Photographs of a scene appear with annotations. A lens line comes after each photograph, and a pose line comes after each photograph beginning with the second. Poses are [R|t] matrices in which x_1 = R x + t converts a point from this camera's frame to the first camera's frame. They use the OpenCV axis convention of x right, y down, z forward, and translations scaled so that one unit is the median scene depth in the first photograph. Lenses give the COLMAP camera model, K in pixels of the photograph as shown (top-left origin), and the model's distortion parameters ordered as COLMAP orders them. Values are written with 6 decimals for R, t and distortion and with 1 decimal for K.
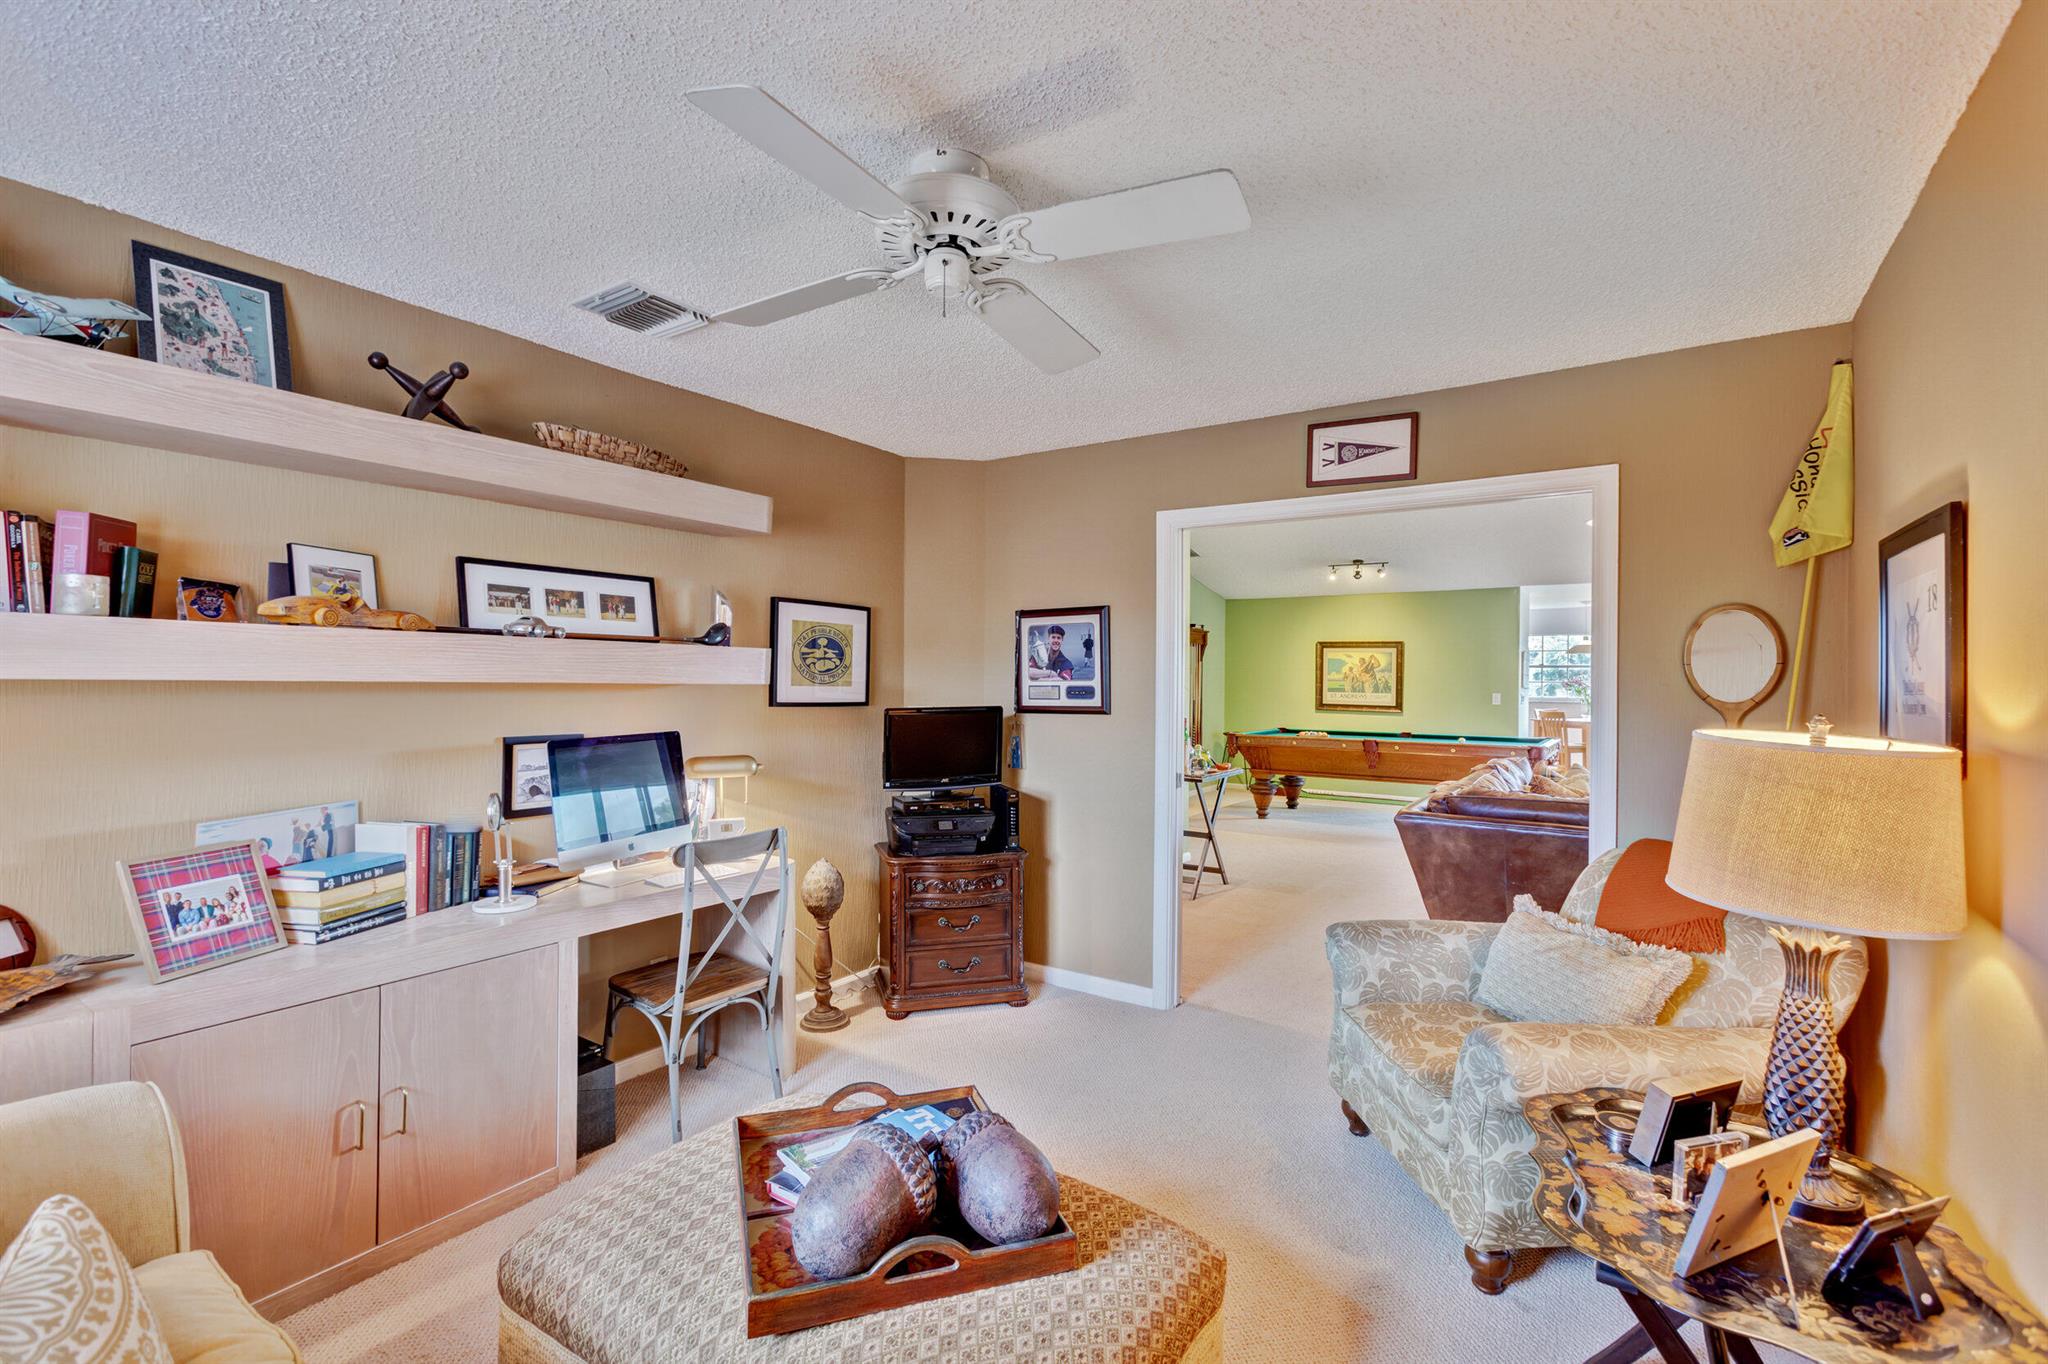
lens RADIAL K [[924.9, 0, 1027.0], [0, 924.9, 677.2], [0, 0, 1]] dist [-0.016657, 0.011501]
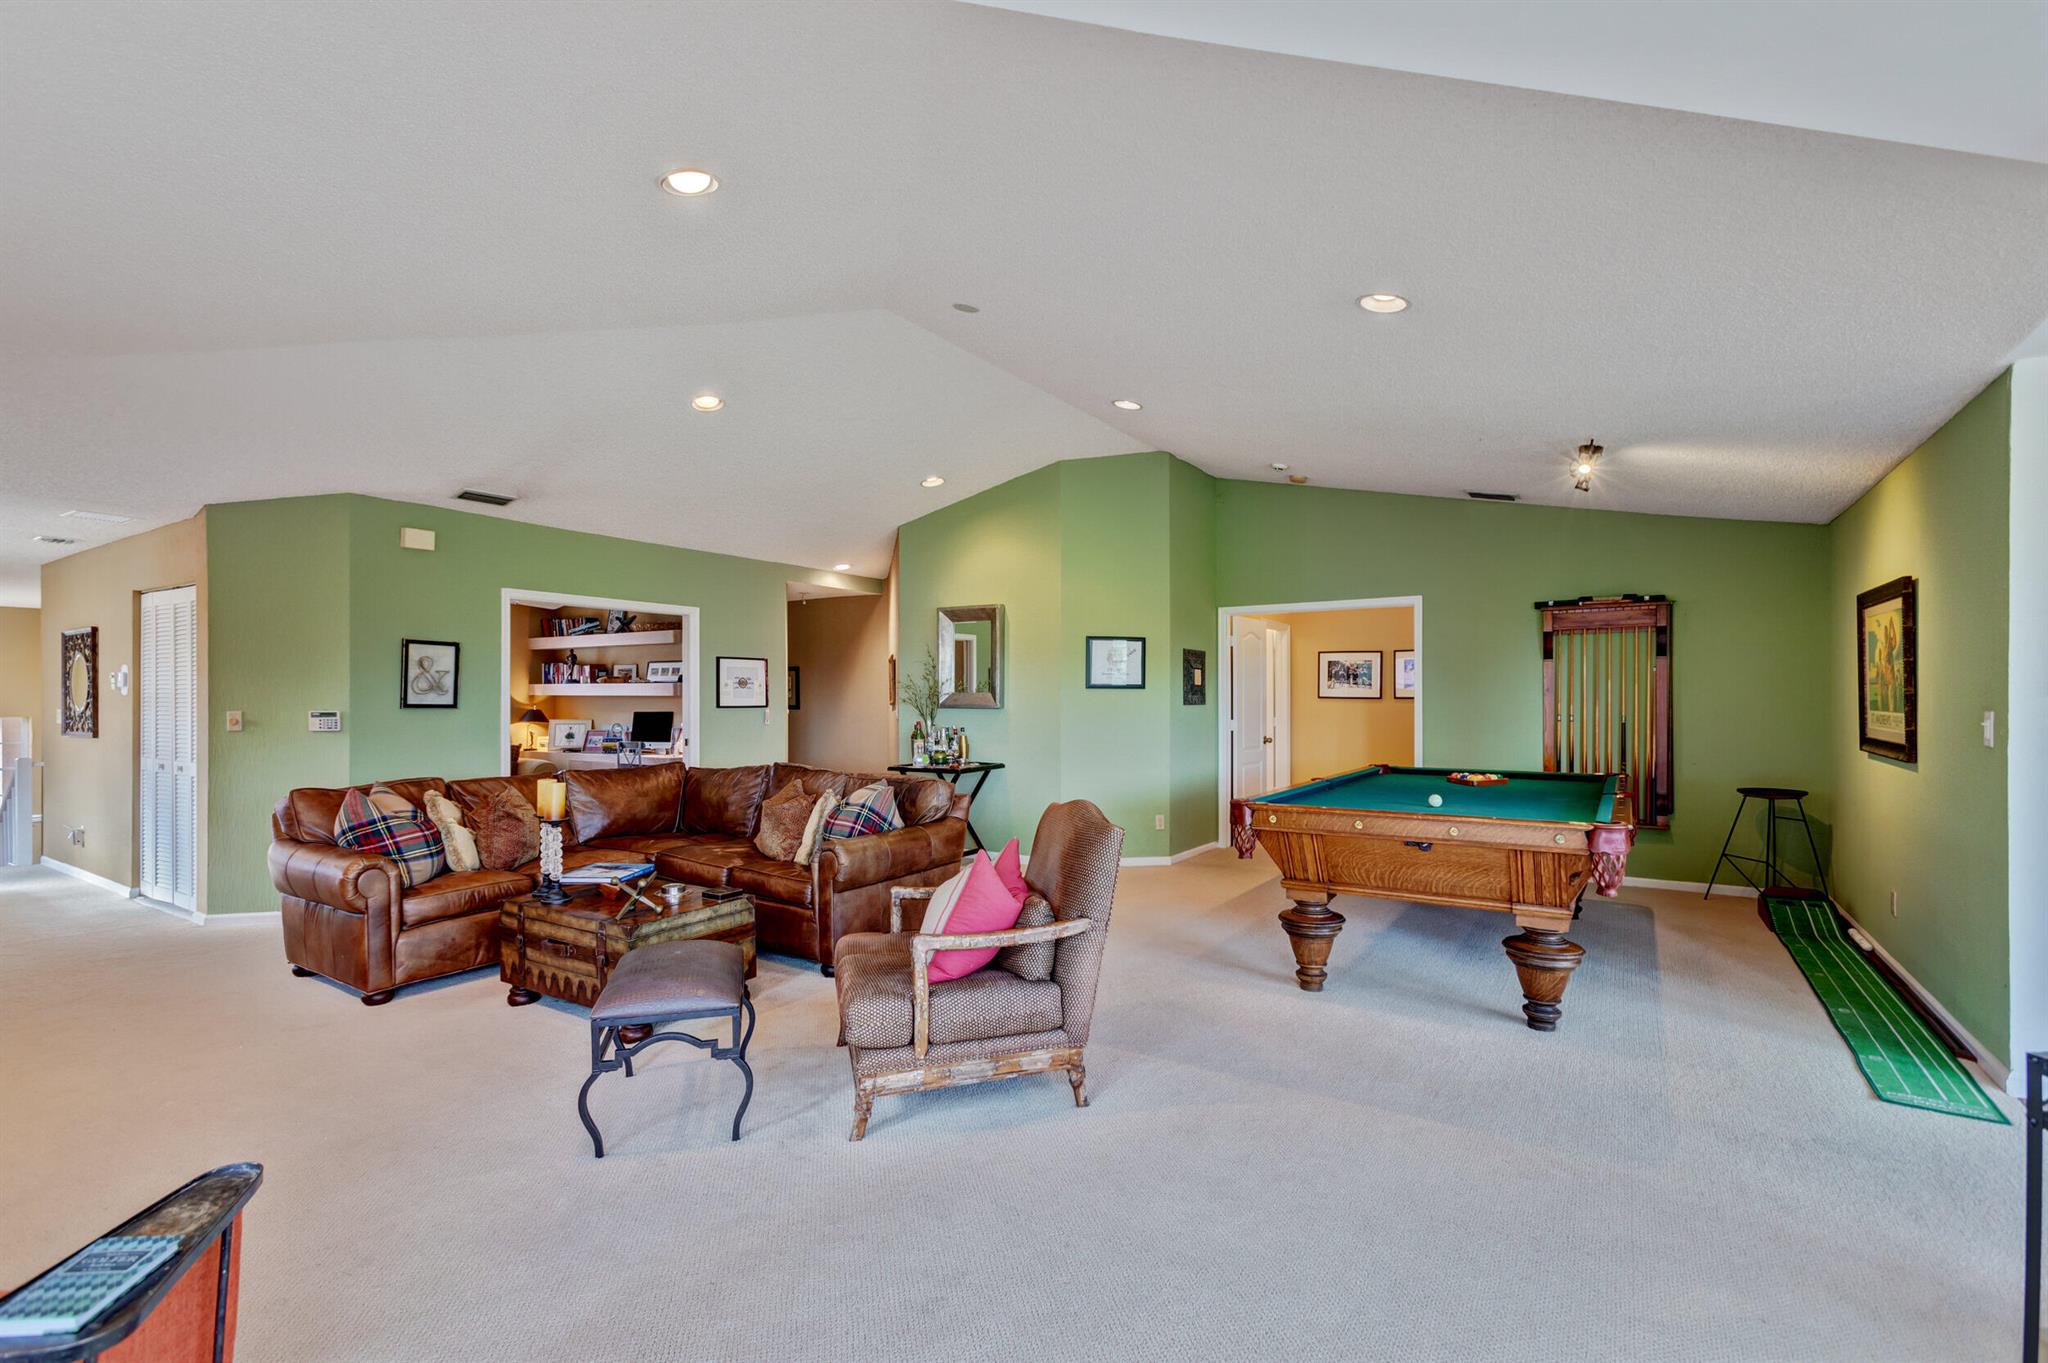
lens RADIAL K [[924.9, 0, 1010.7], [0, 924.9, 693.7], [0, 0, 1]] dist [-0.016657, 0.011501]
pose [[0.007662, -0.014505, -0.999865, 0.836334], [0.004094, 0.999887, -0.014474, 0.014406], [0.999962, -0.003982, 0.007721, 0.660107]]
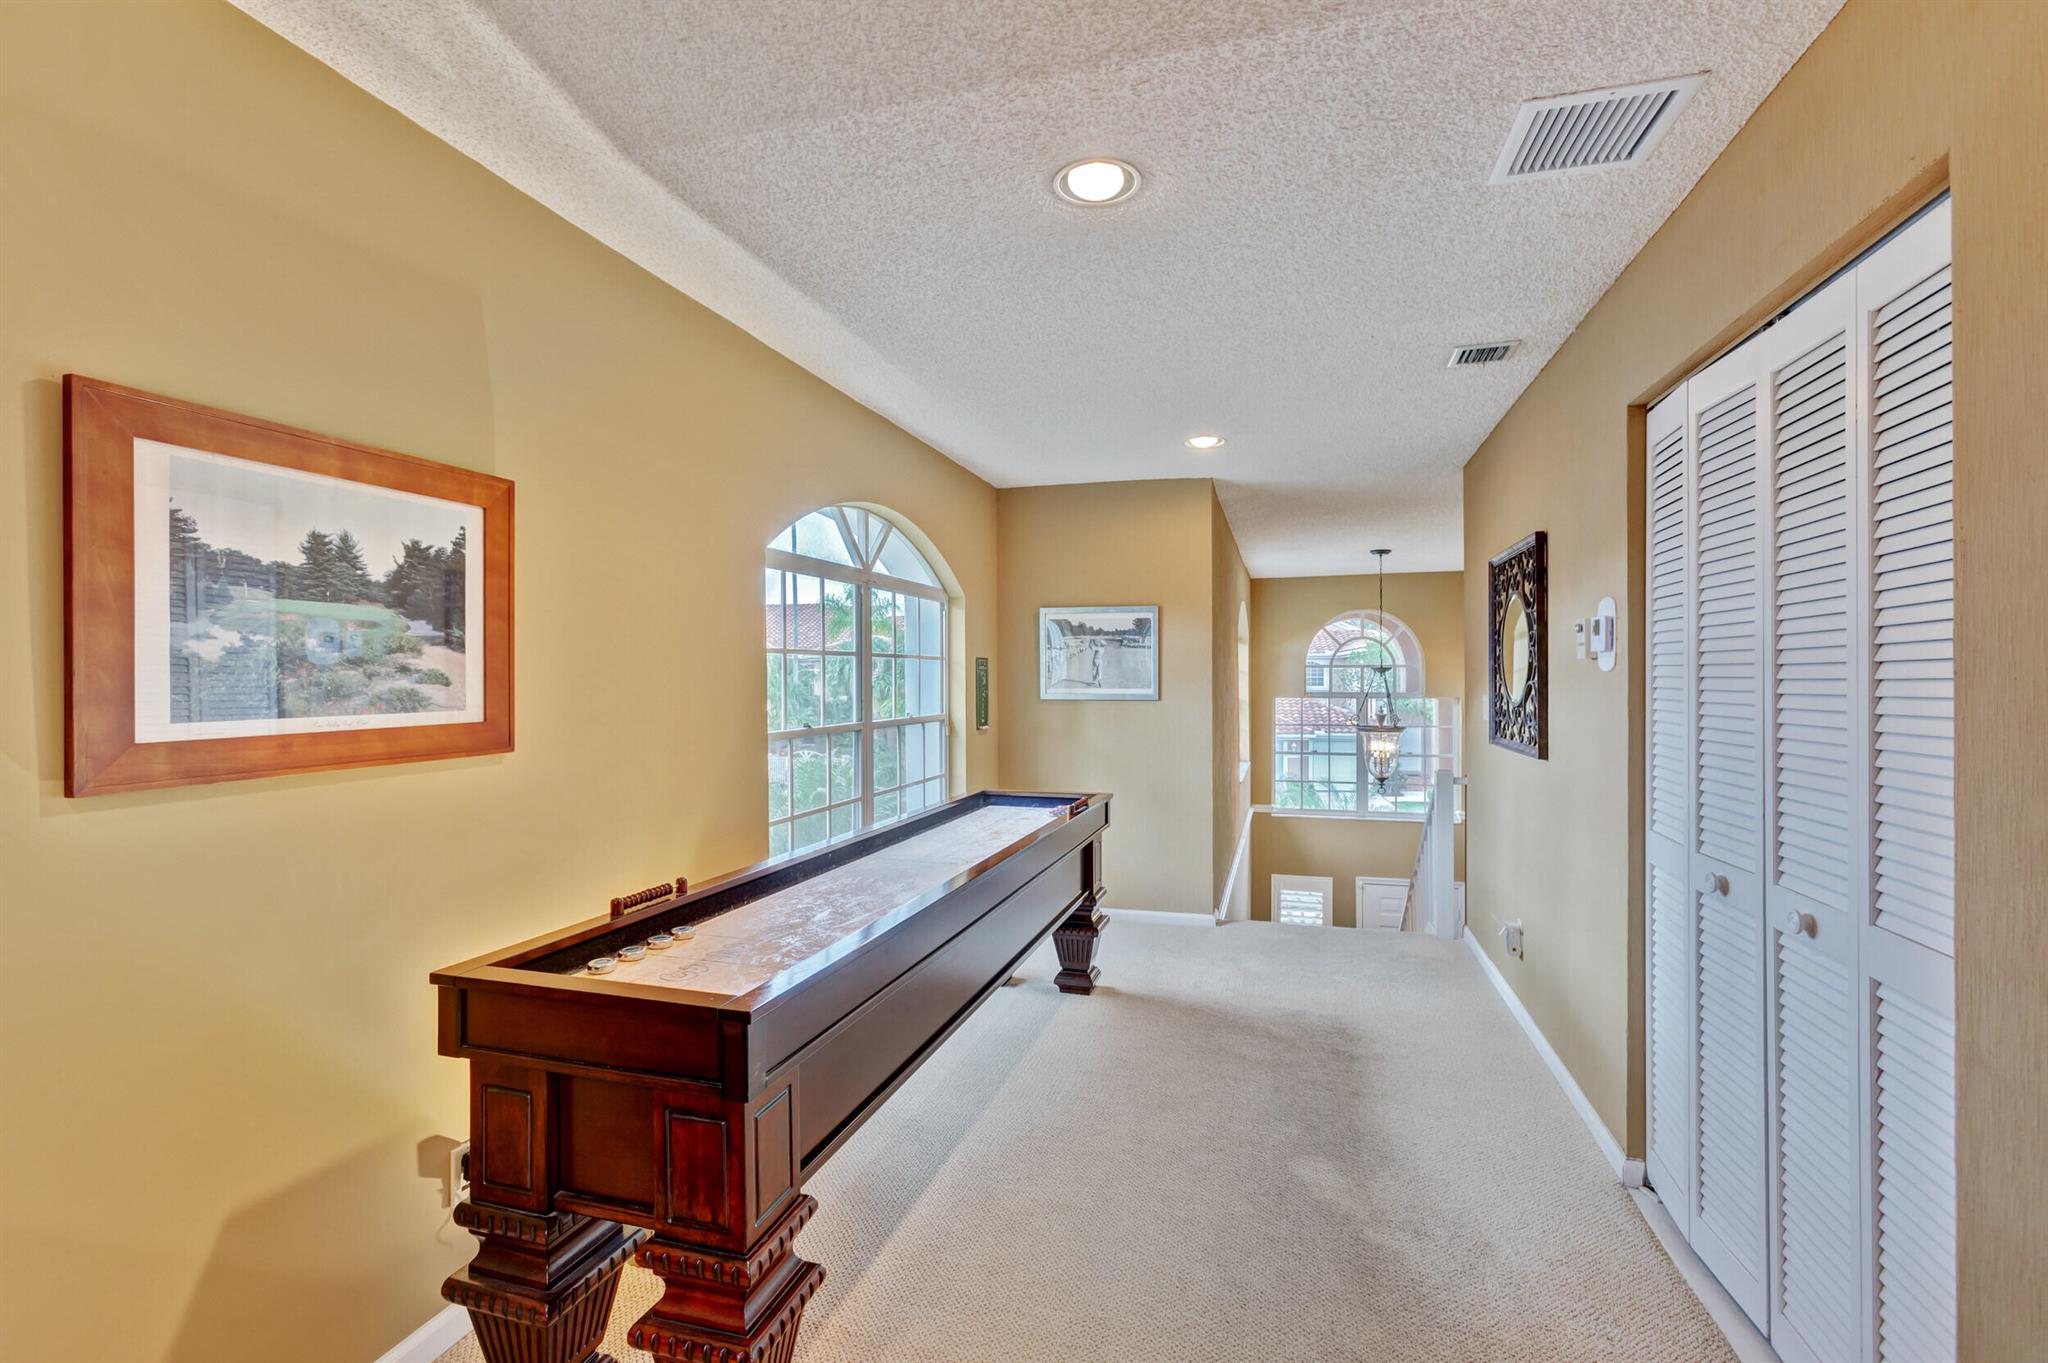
lens RADIAL K [[924.9, 0, 1041.6], [0, 924.9, 682.5], [0, 0, 1]] dist [-0.016657, 0.011501]
pose [[-0.949099, -0.006086, -0.314920, 0.431528], [-0.007046, 0.999973, 0.001910, 0.007290], [0.314900, 0.004032, -0.949116, 0.251986]]
